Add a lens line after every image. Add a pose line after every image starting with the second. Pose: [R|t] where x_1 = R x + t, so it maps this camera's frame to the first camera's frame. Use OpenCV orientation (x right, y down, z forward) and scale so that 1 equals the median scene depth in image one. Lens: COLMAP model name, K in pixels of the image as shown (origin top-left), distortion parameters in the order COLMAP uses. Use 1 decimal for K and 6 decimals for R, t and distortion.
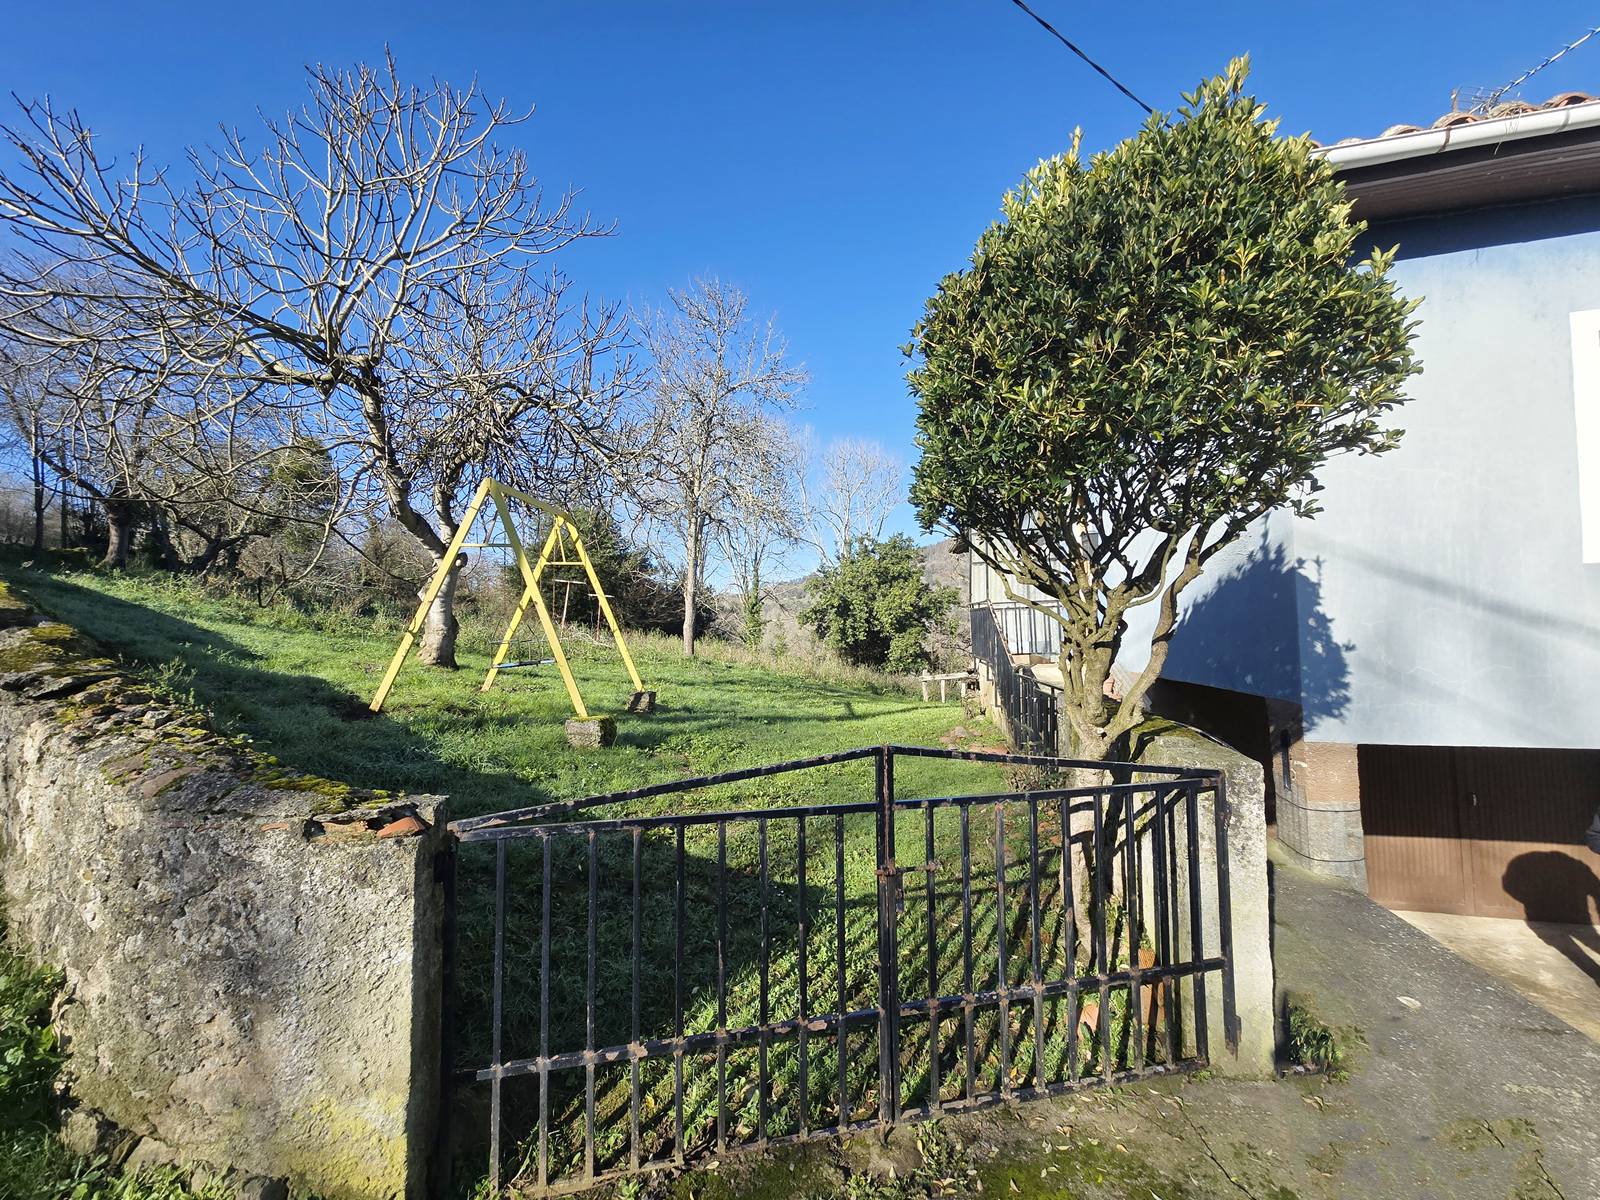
lens RADIAL K [[666.4, 0, 794.8], [0, 666.4, 593.9], [0, 0, 1]] dist [0.000017, -0.000083]
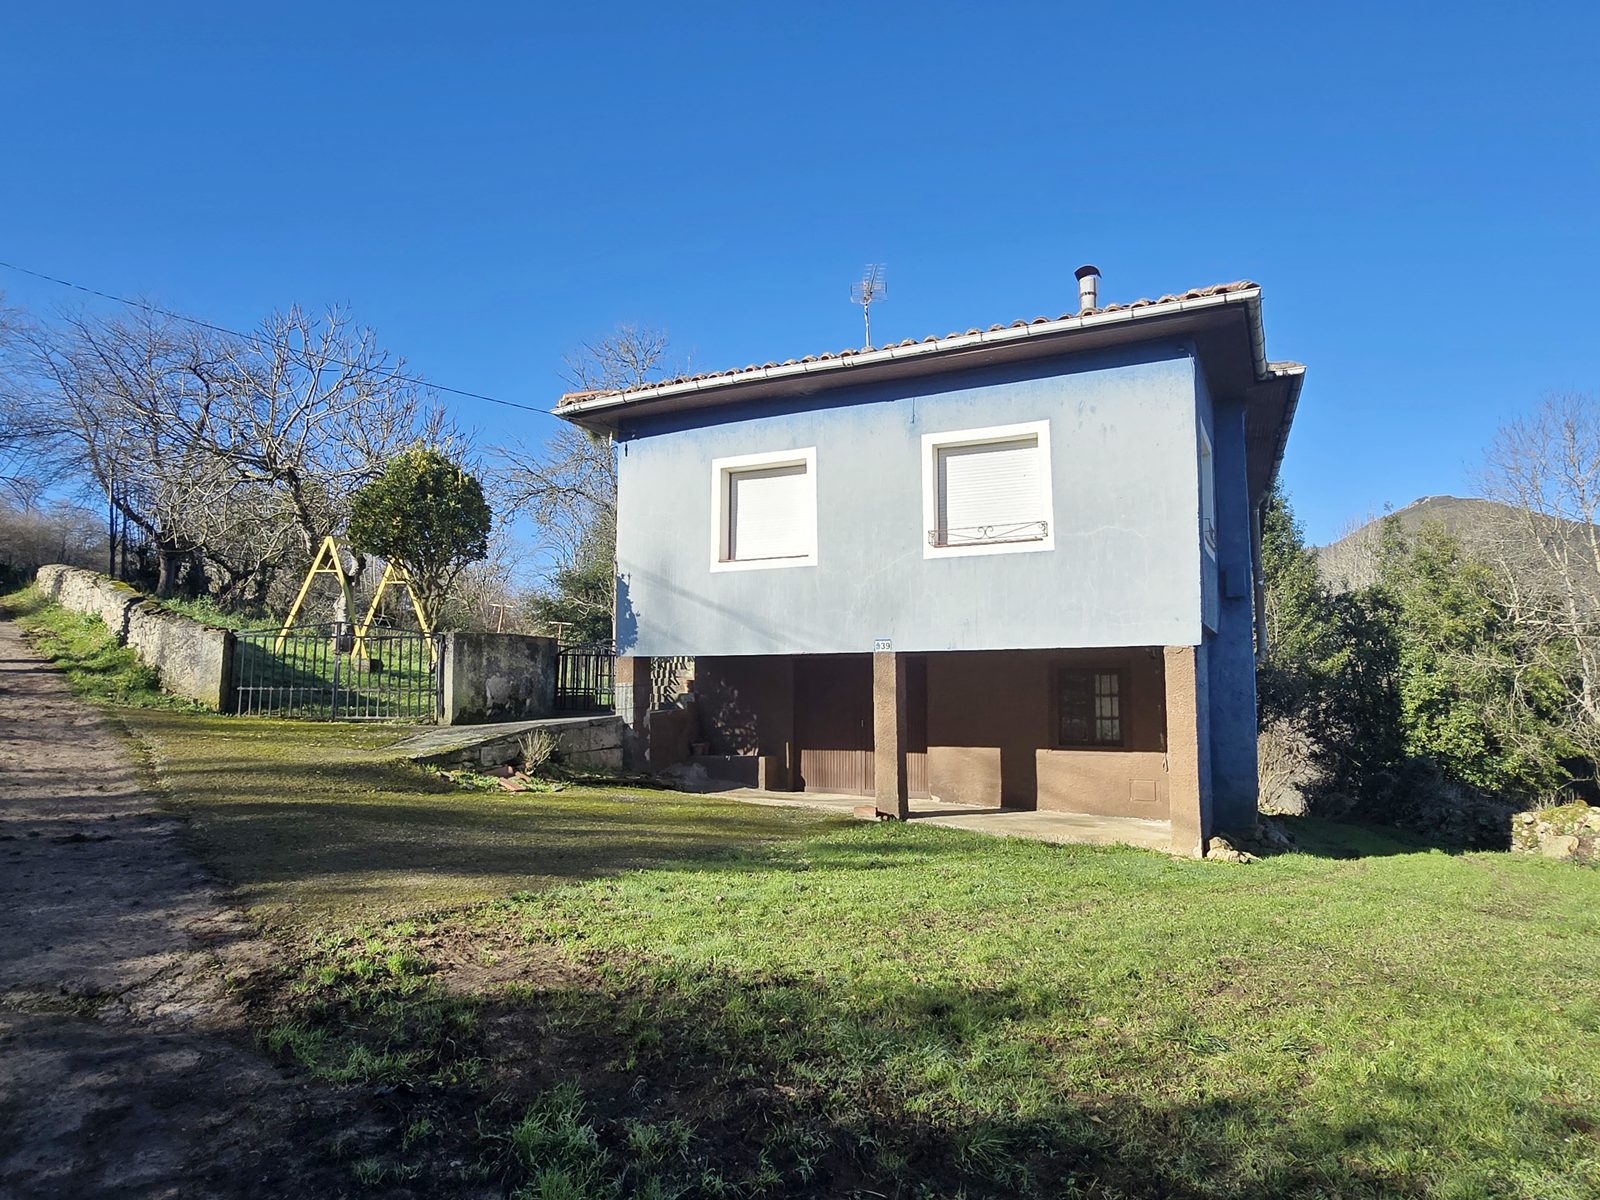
lens RADIAL K [[1017.0, 0, 795.5], [0, 1017.0, 605.0], [0, 0, 1]] dist [0.005004, 0.000475]
pose [[0.972157, -0.005421, -0.234266, 0.944623], [-0.004182, 0.999172, -0.040473, 0.084247], [0.234291, 0.040326, 0.971330, -0.946558]]
